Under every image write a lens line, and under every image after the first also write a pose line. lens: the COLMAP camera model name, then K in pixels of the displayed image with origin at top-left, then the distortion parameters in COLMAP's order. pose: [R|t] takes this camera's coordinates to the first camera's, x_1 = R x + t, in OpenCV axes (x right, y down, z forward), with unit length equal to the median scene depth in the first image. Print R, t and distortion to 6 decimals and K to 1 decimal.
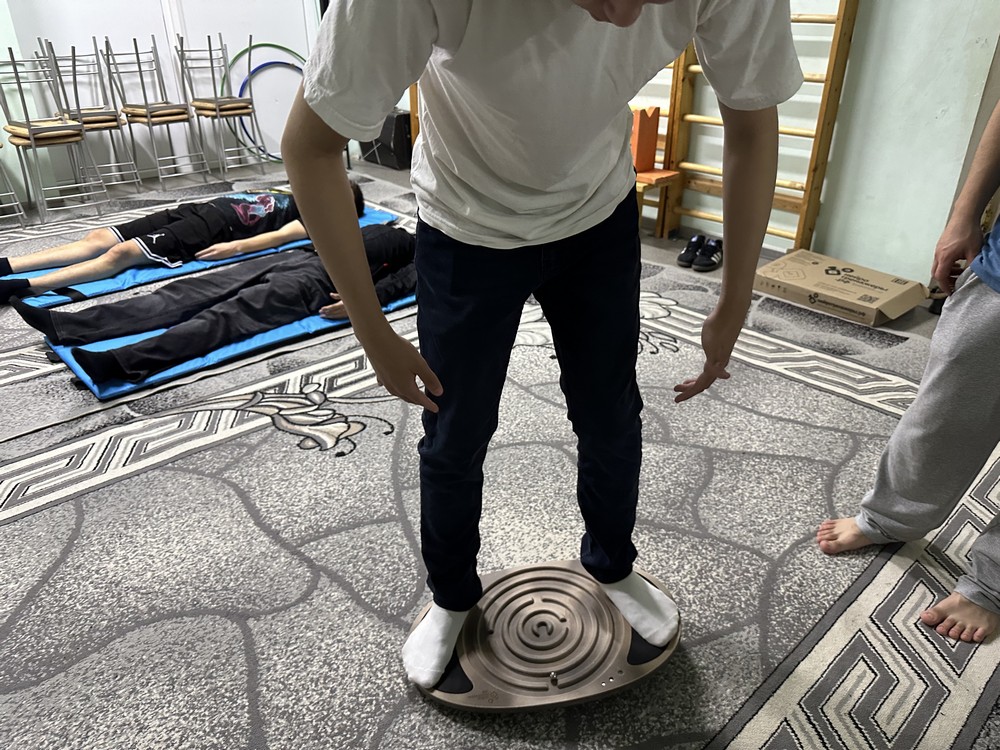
lens RADIAL K [[701.7, 0, 506.4], [0, 701.7, 373.7], [0, 0, 1]] dist [0.002650, -0.002421]
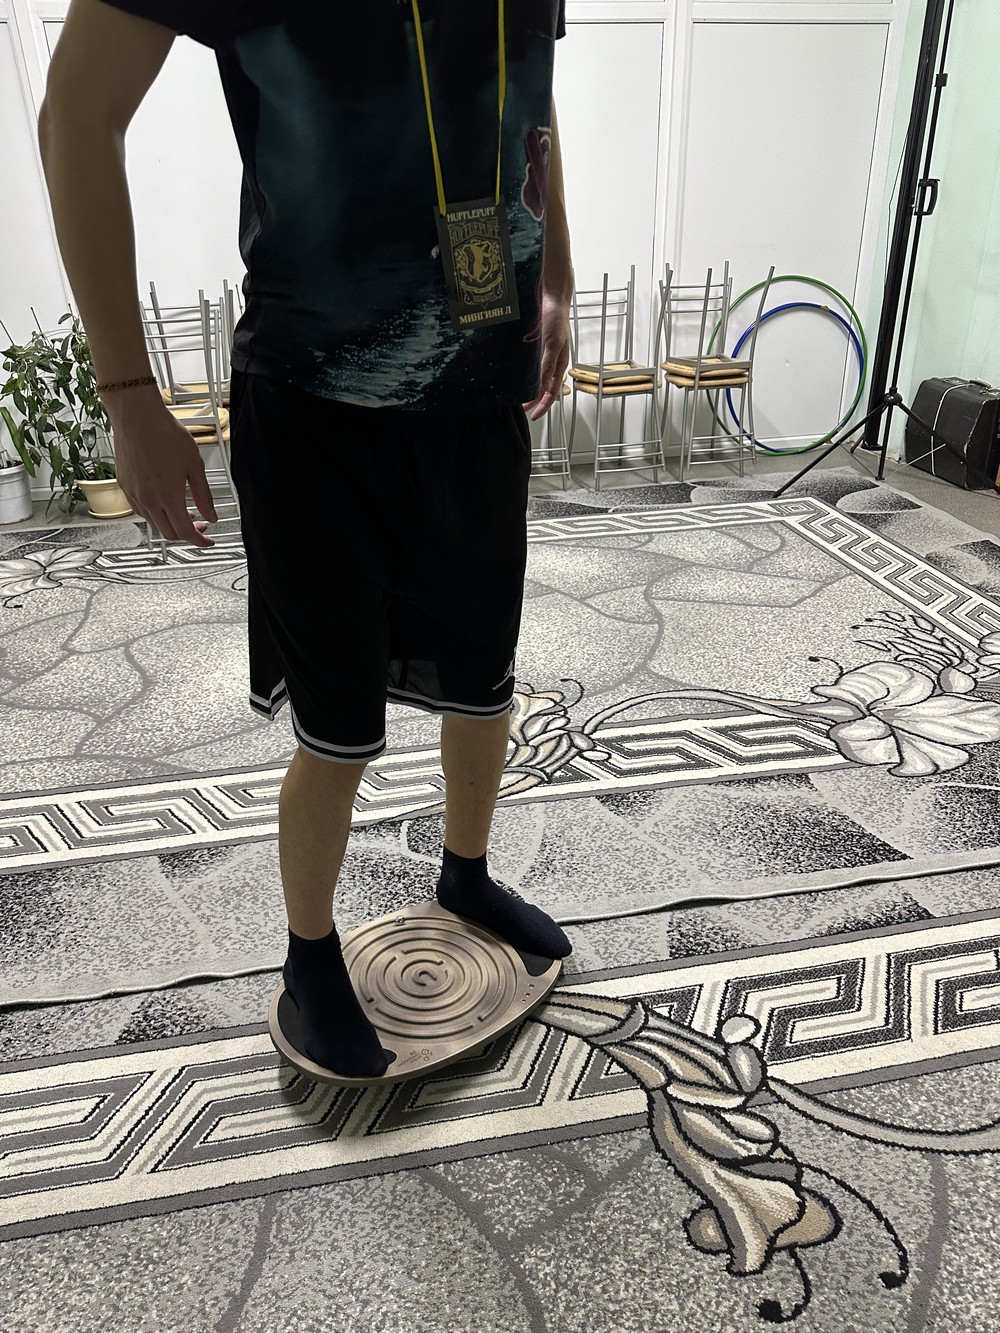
lens RADIAL K [[935.3, 0, 499.8], [0, 935.3, 677.4], [0, 0, 1]] dist [0.002650, -0.002421]
pose [[0.843368, 0.218125, -0.491072, -0.145708], [-0.219597, 0.974011, 0.055500, -0.215524], [0.490415, 0.061031, 0.869349, 0.315195]]
